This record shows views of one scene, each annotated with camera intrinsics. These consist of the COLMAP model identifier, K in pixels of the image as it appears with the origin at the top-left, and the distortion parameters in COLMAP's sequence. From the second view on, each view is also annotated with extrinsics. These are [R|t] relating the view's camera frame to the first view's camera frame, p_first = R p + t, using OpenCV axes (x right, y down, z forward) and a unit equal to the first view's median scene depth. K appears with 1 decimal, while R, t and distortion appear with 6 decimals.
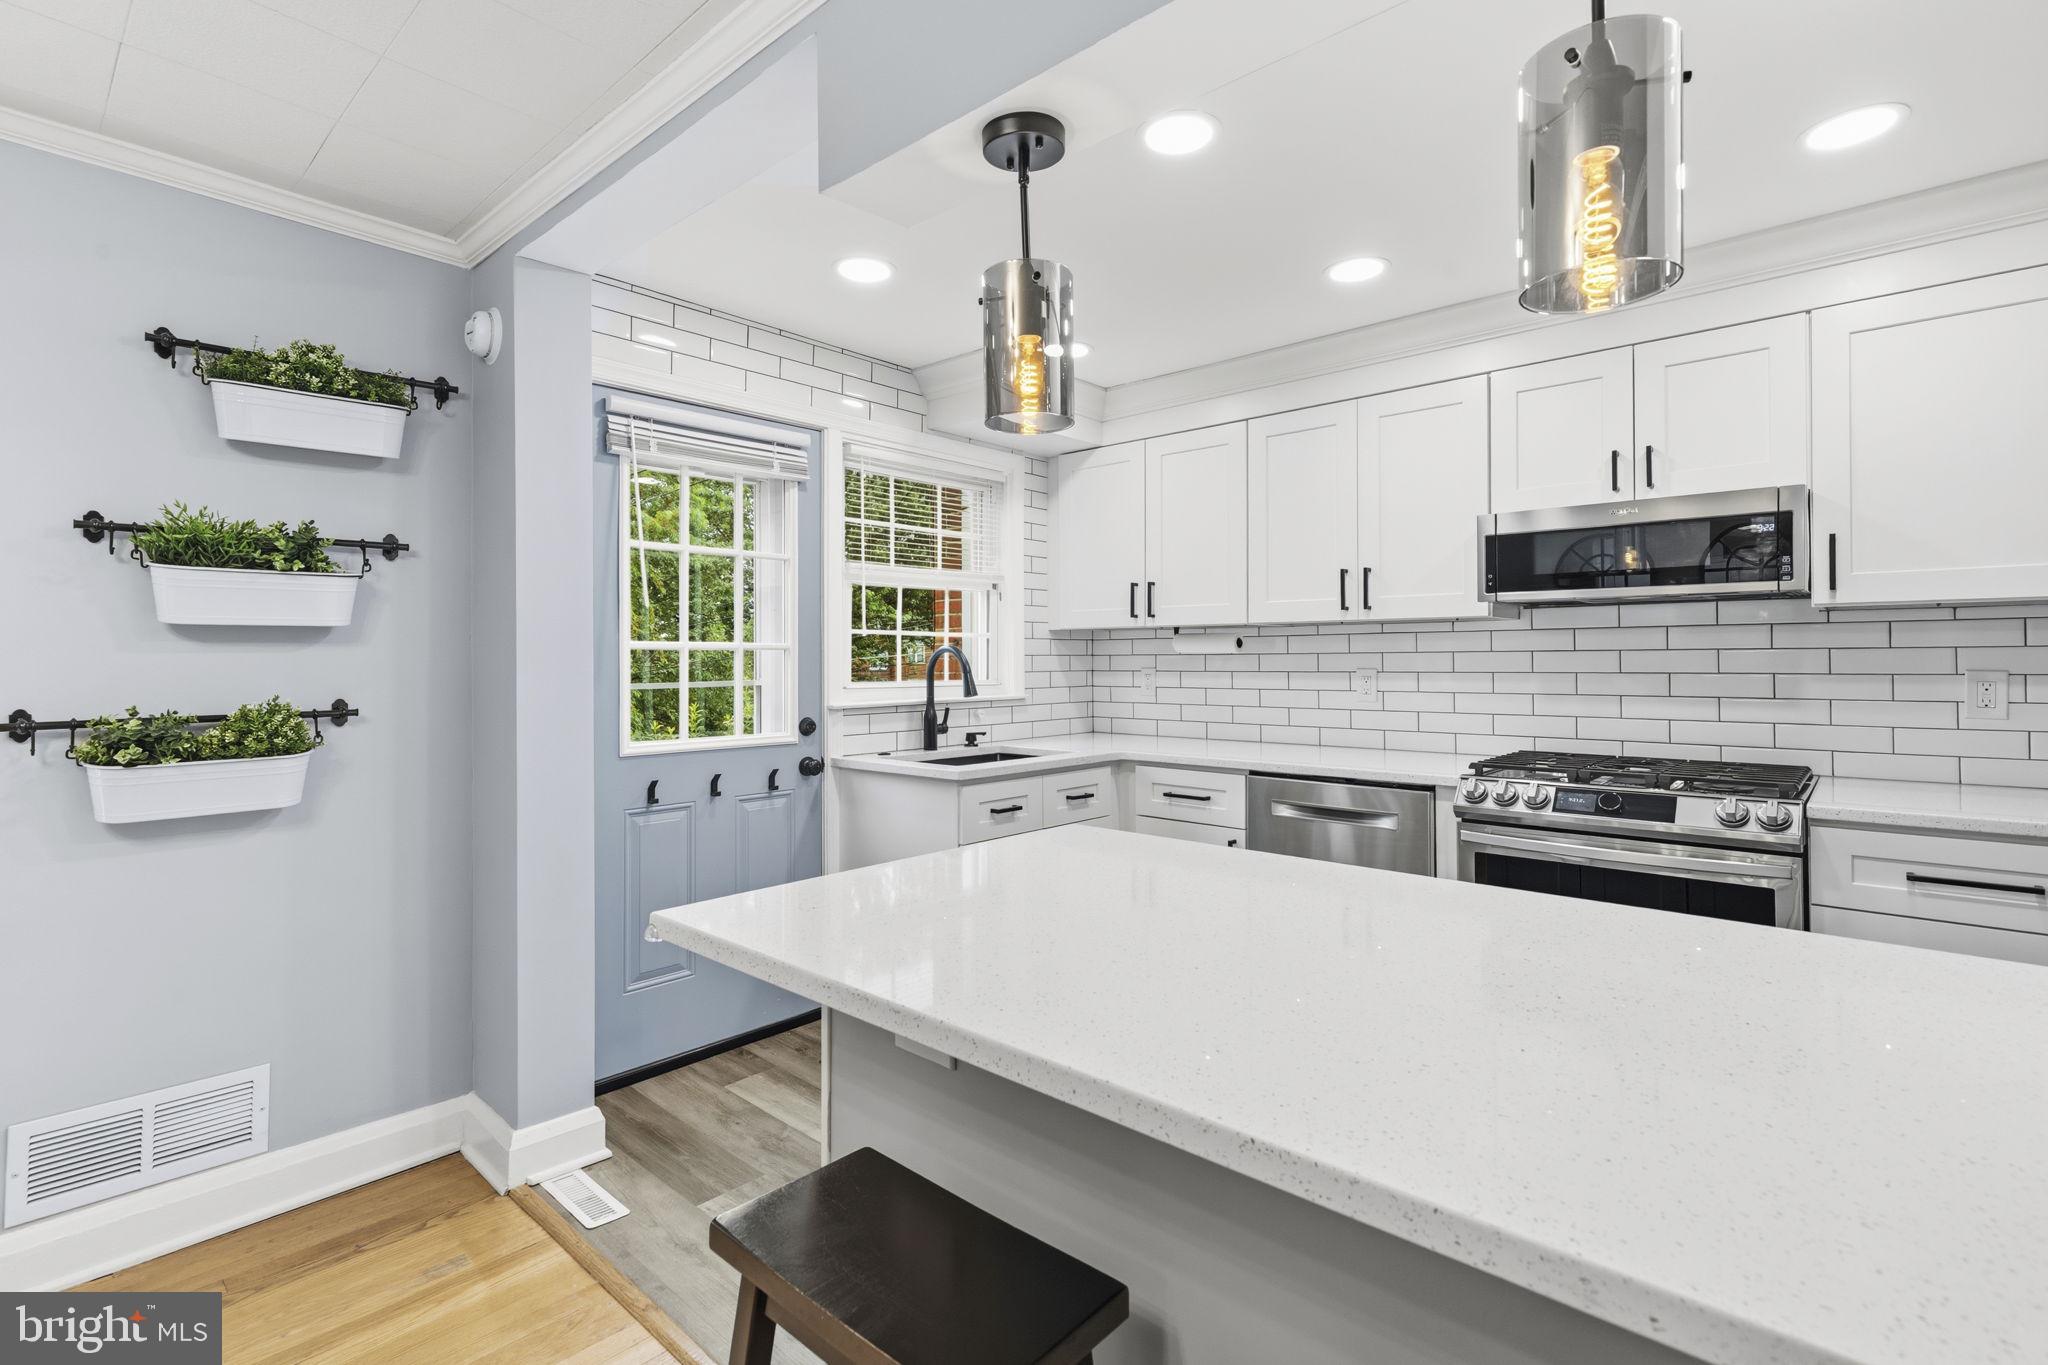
lens RADIAL K [[954.3, 0, 1024.9], [0, 954.3, 654.9], [0, 0, 1]] dist [0.015298, -0.001621]
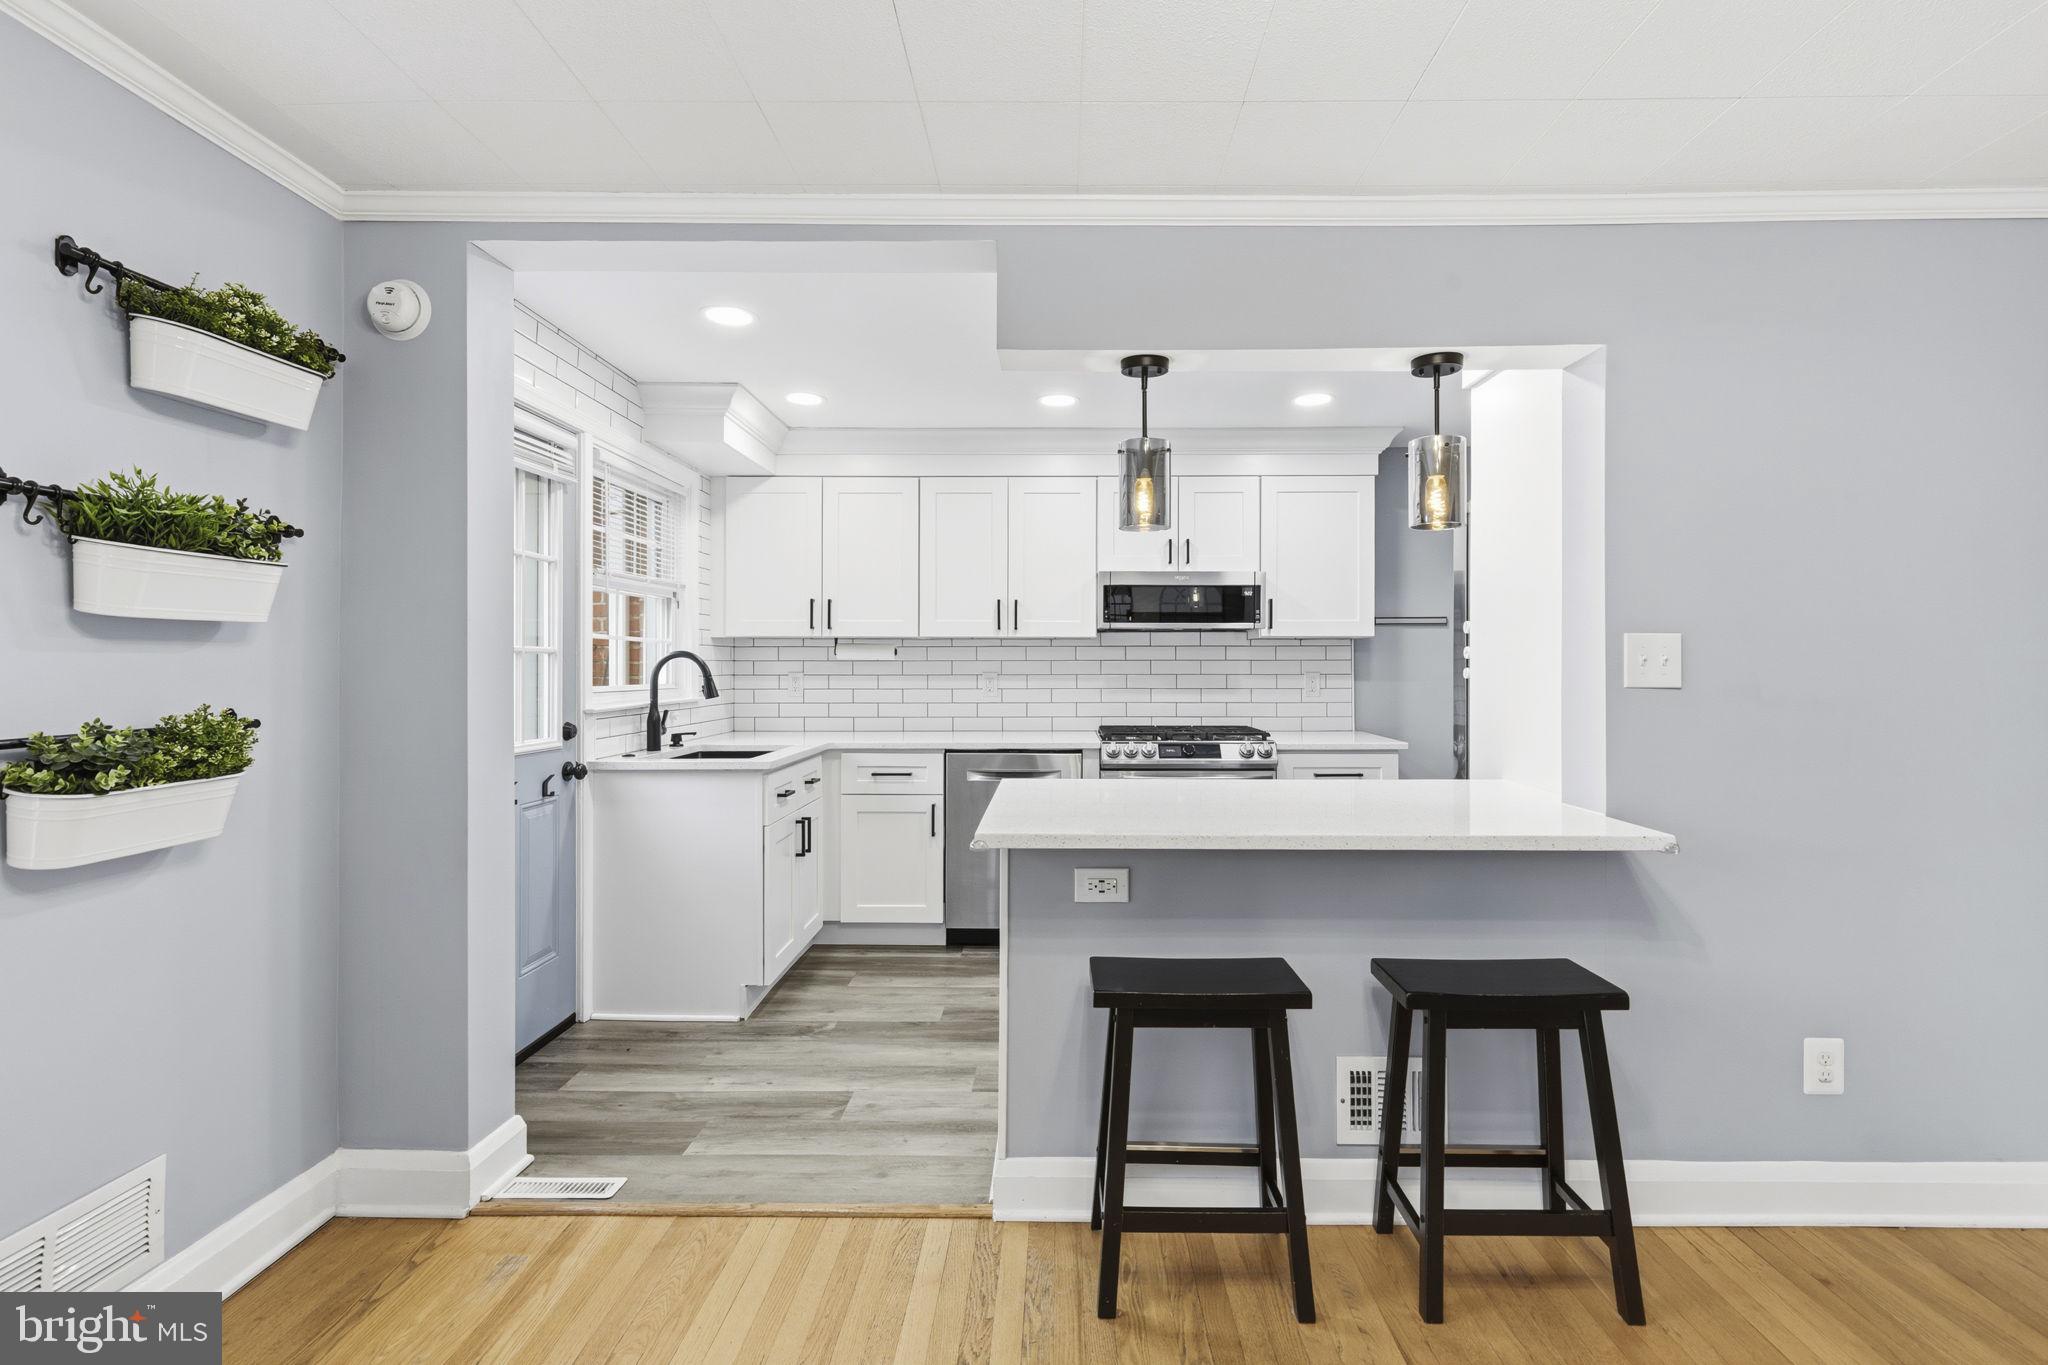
lens RADIAL K [[954.3, 0, 1041.5], [0, 954.3, 668.0], [0, 0, 1]] dist [0.015298, -0.001621]
pose [[0.751445, 0.001390, 0.659794, -0.616113], [-0.006888, 0.999960, 0.005738, 0.000559], [-0.659760, -0.008856, 0.751425, -0.085137]]
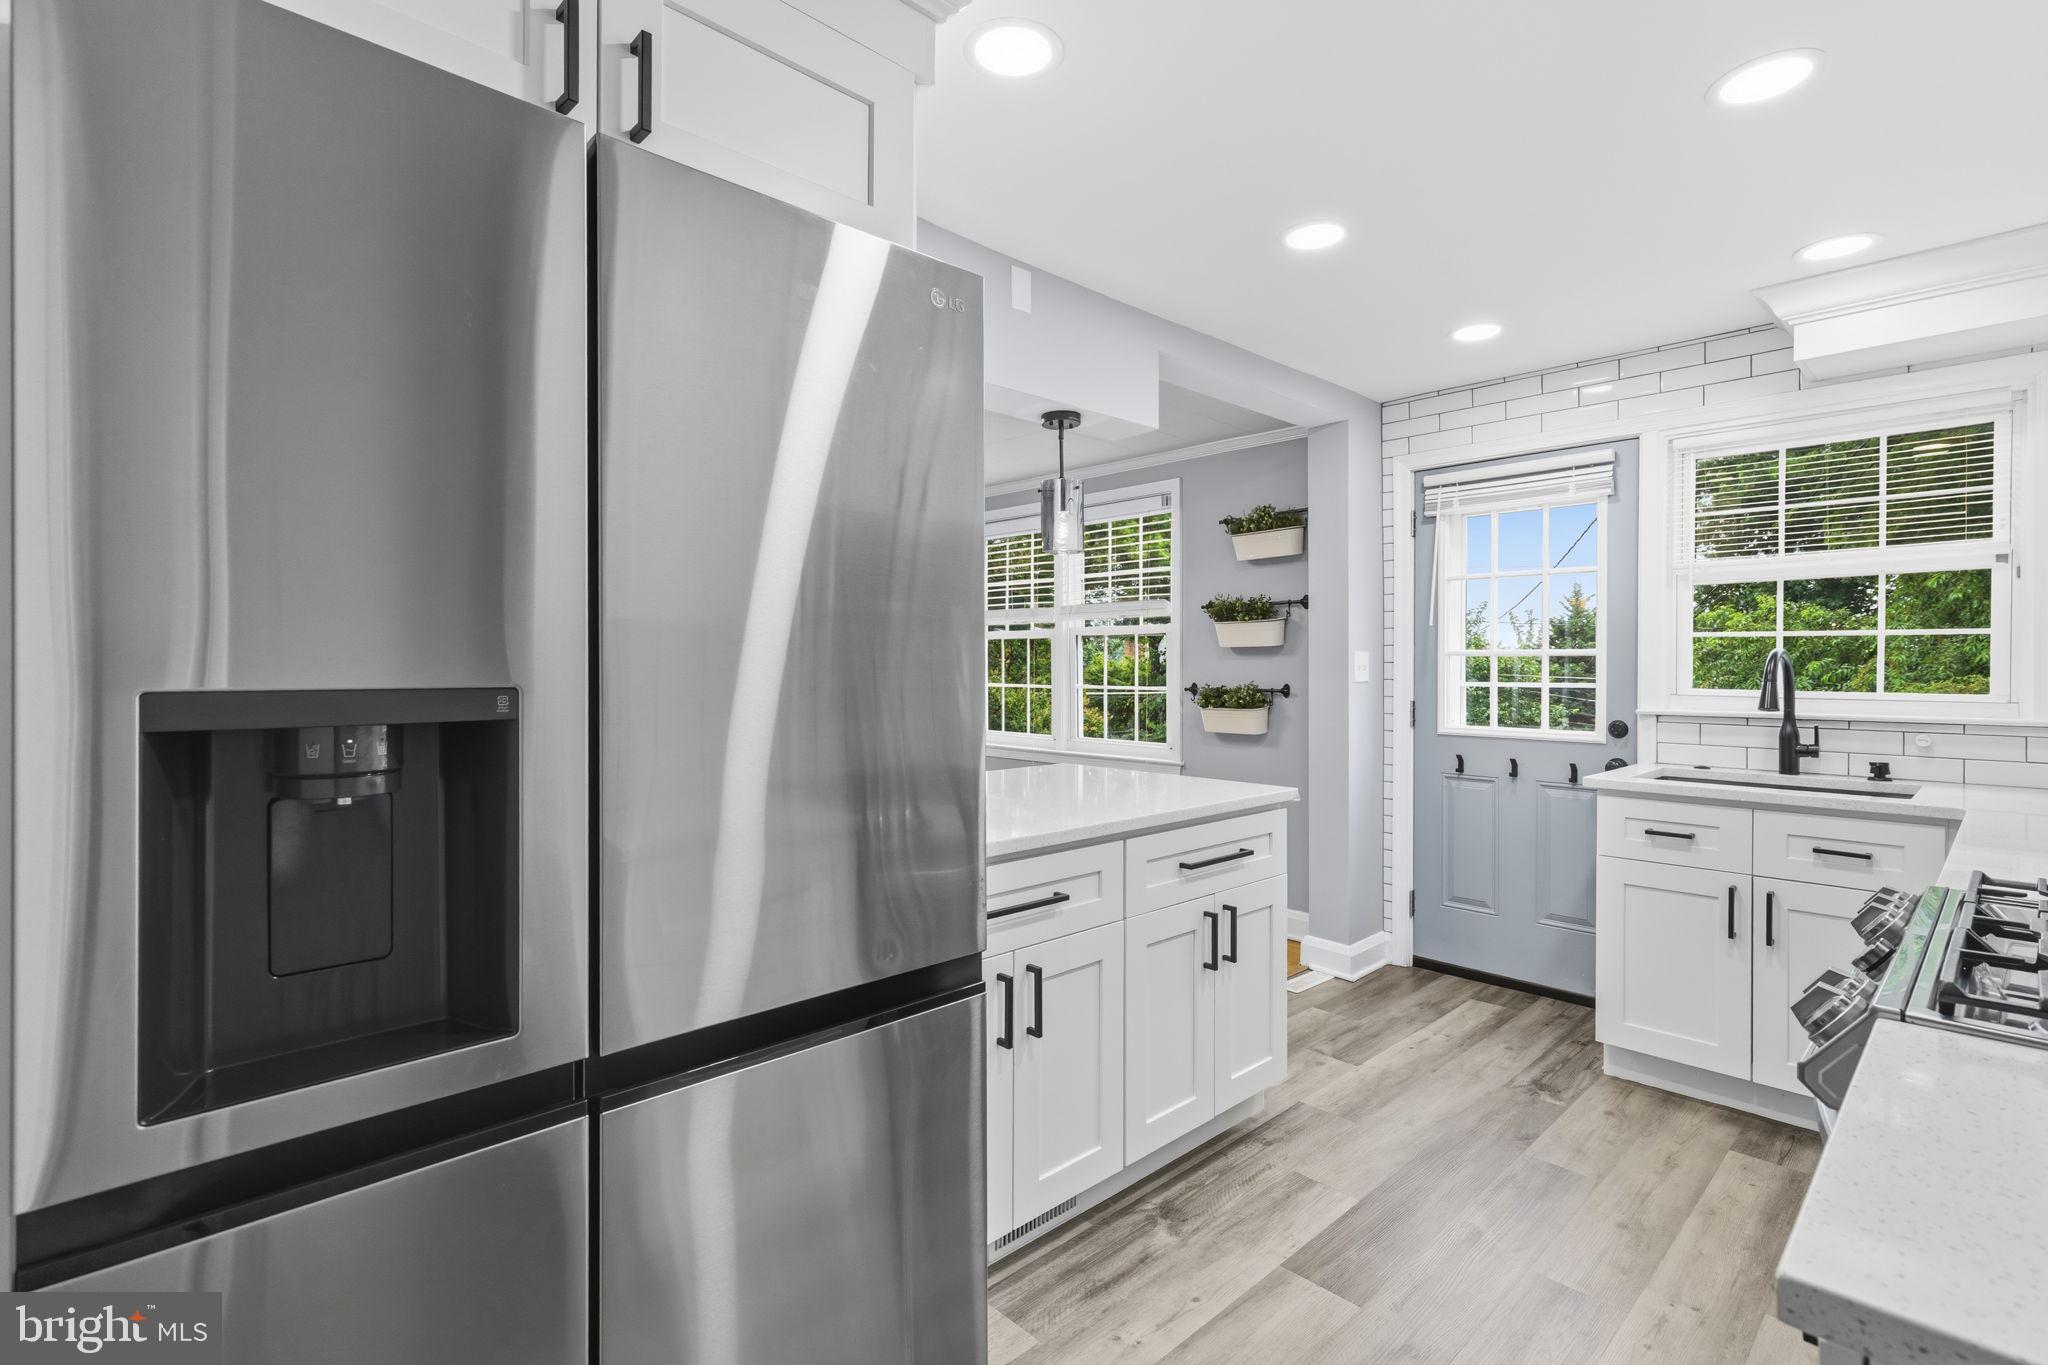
lens RADIAL K [[954.3, 0, 1038.2], [0, 954.3, 677.6], [0, 0, 1]] dist [0.015298, -0.001621]
pose [[-0.065527, 0.019675, -0.997657, 1.019486], [0.003380, 0.999804, 0.019496, -0.004570], [0.997845, -0.002095, -0.065580, 0.524993]]
